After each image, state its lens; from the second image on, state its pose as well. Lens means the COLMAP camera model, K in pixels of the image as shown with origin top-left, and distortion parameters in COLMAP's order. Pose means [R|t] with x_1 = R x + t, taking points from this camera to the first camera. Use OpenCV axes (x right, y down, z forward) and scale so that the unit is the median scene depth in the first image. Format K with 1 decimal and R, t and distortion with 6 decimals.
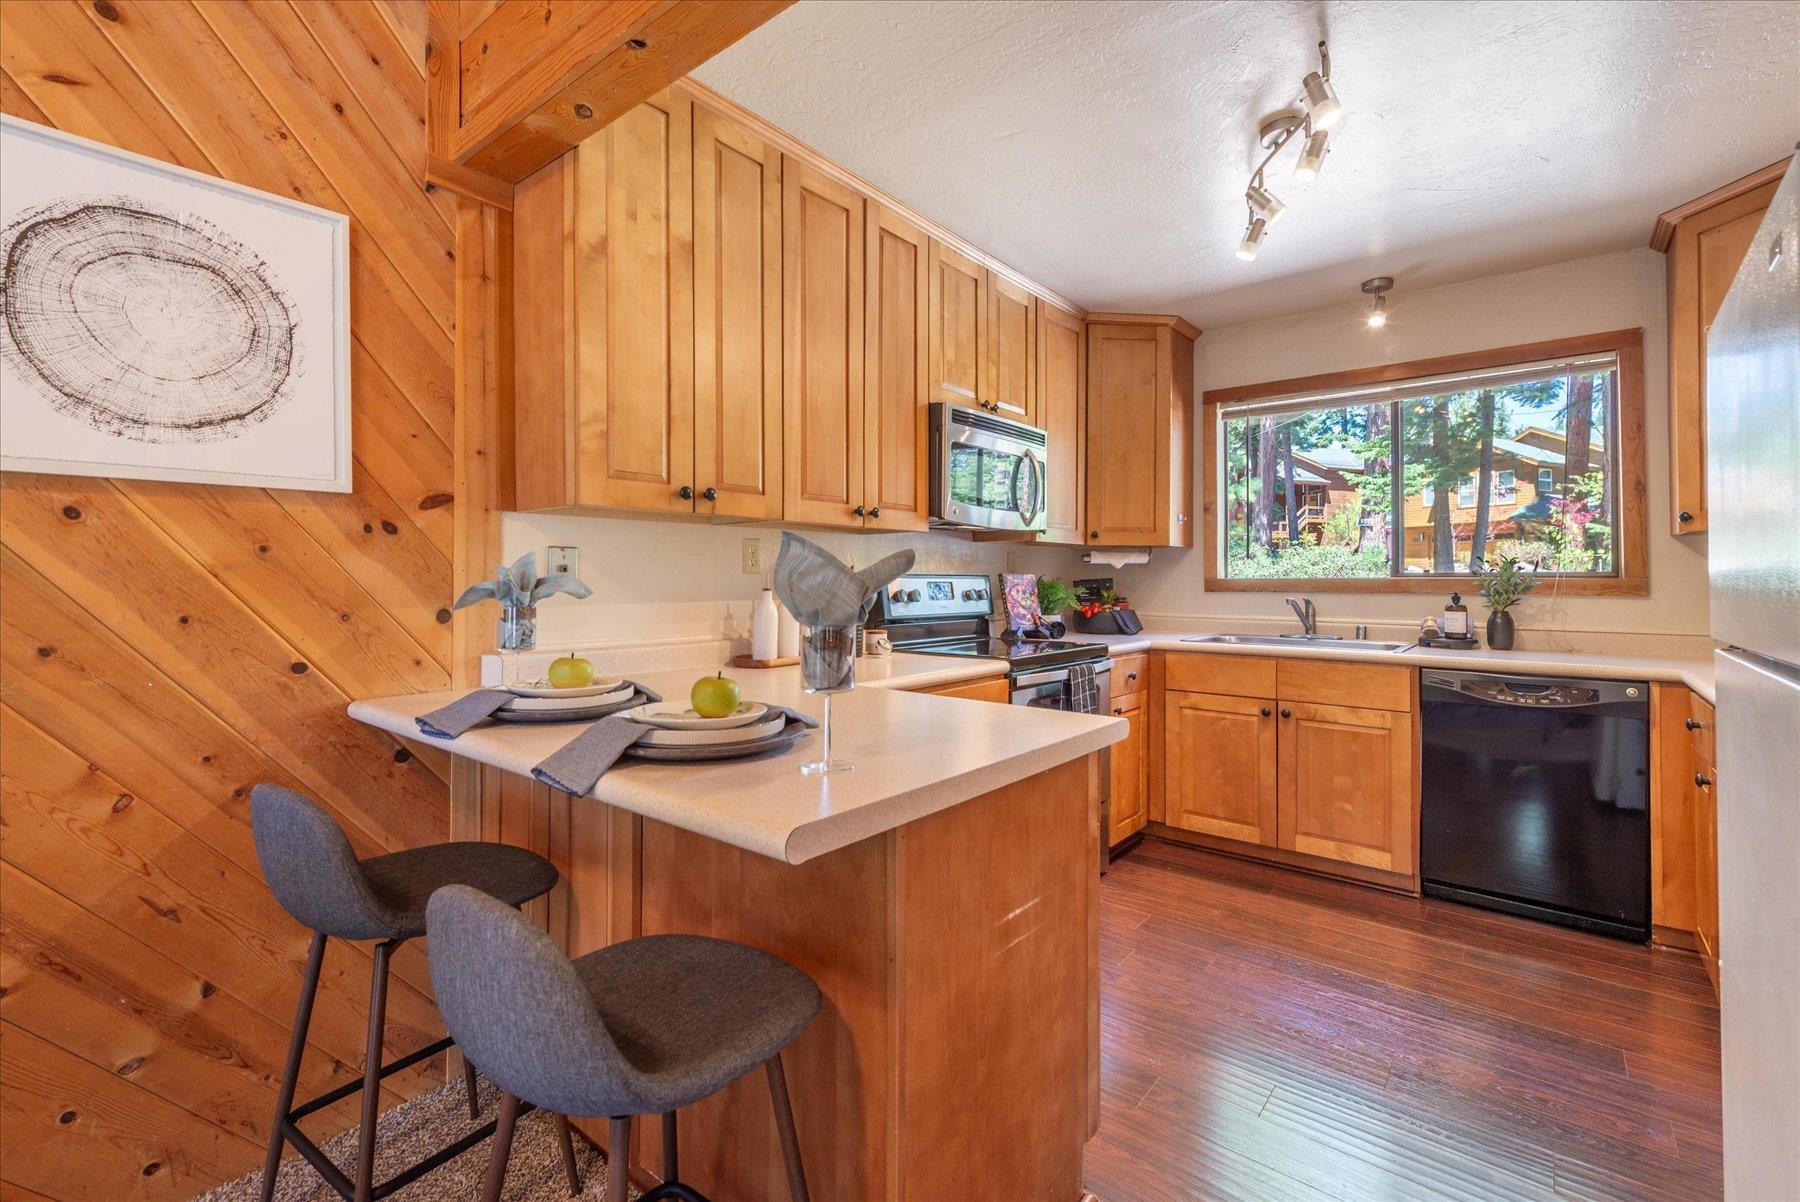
lens RADIAL K [[779.0, 0, 892.2], [0, 779.0, 576.6], [0, 0, 1]] dist [0.010202, -0.005685]
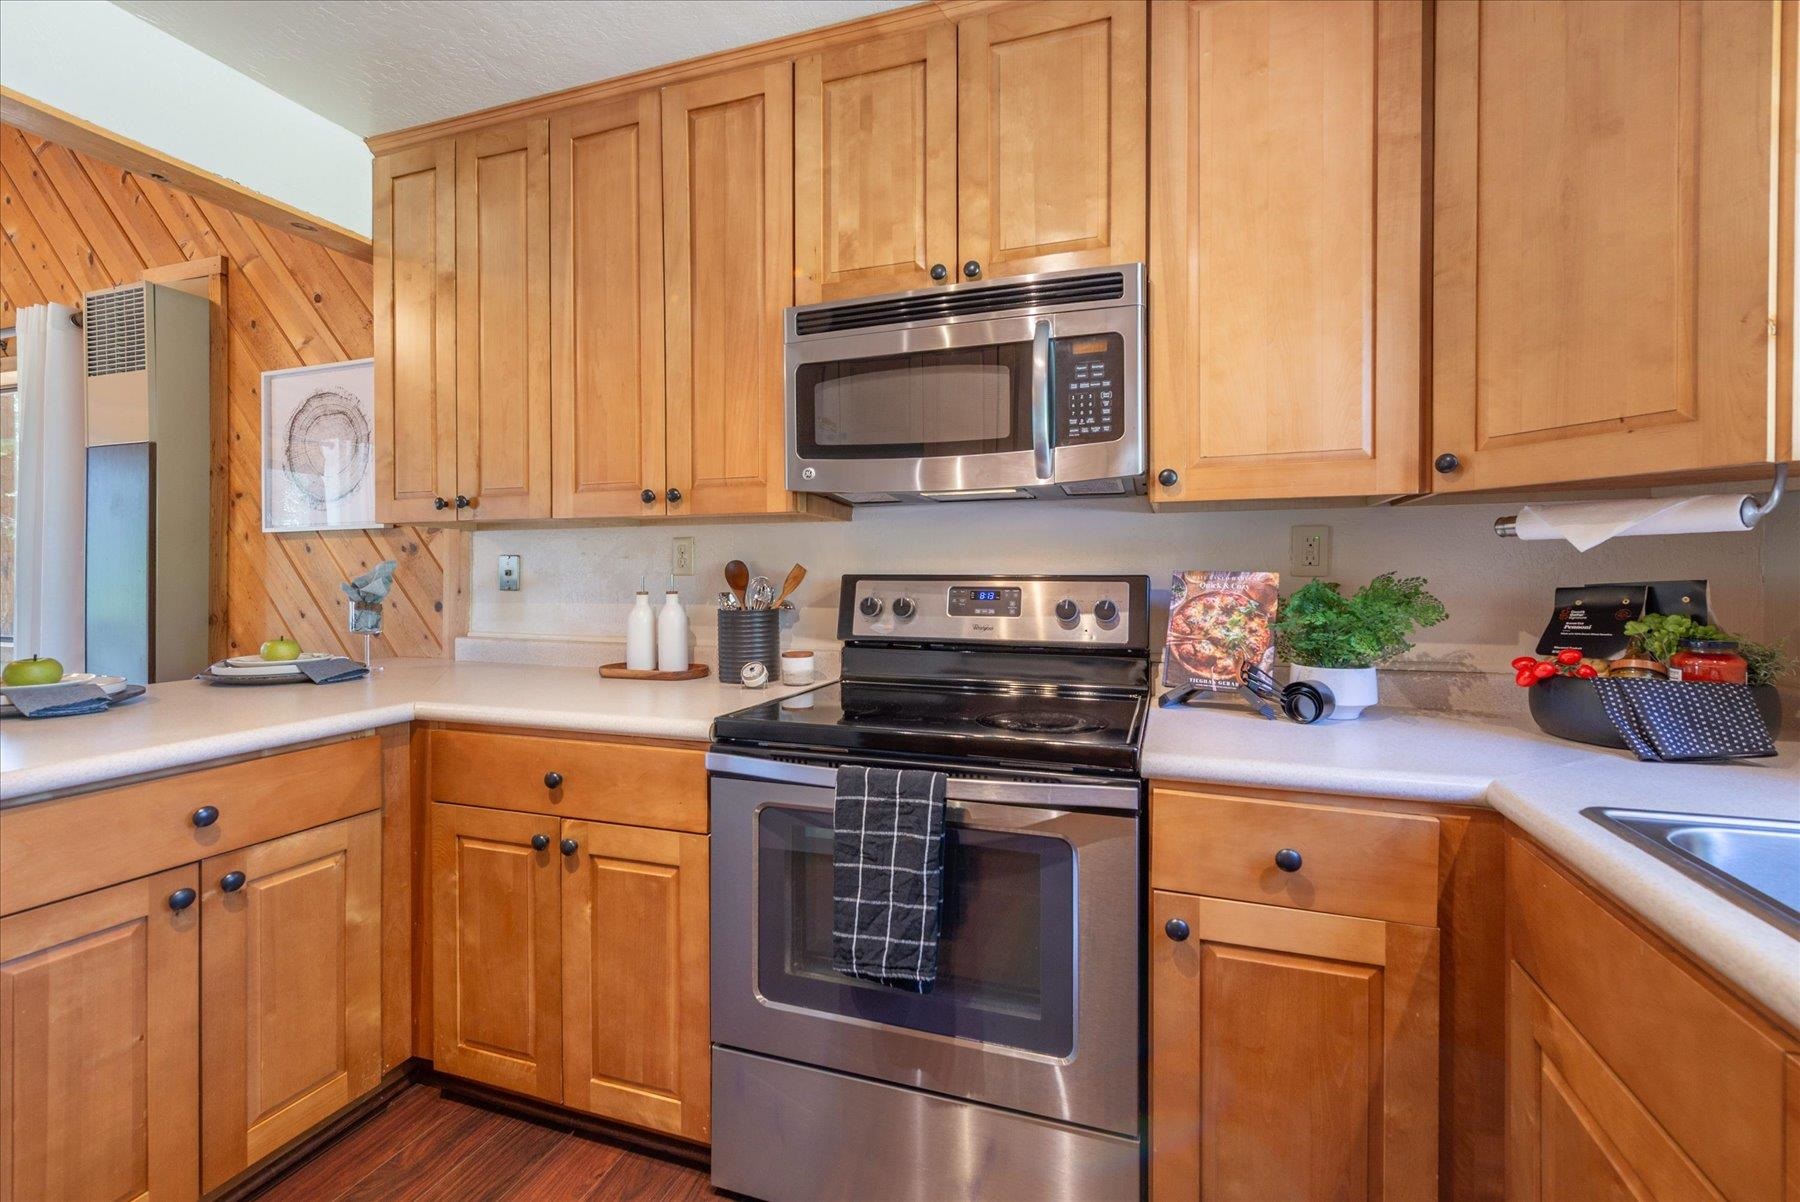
lens RADIAL K [[713.3, 0, 867.0], [0, 713.3, 583.6], [0, 0, 1]] dist [0.002236, -0.000100]
pose [[0.373899, 0.007799, -0.927437, 0.691957], [0.004183, 0.999940, 0.010096, -0.001754], [0.927460, -0.007654, 0.373844, 0.909212]]
